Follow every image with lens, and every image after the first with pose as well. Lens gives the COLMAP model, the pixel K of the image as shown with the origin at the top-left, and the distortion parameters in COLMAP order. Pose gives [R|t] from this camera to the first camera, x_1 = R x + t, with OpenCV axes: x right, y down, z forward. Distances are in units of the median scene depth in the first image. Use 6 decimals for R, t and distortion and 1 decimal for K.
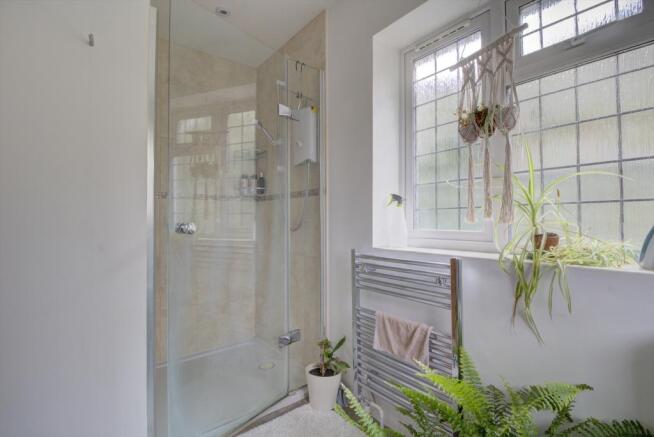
lens RADIAL K [[310.4, 0, 321.5], [0, 310.4, 216.4], [0, 0, 1]] dist [0.001369, -0.012864]
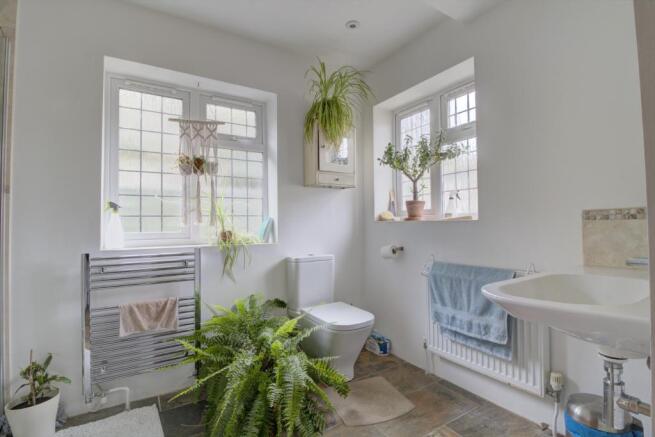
lens RADIAL K [[310.9, 0, 322.0], [0, 310.9, 216.4], [0, 0, 1]] dist [0.001369, -0.012864]
pose [[0.105382, 0.034525, 0.993832, -0.981245], [-0.001855, 0.999402, -0.034522, 0.023360], [-0.994430, 0.001795, 0.105383, 0.151763]]
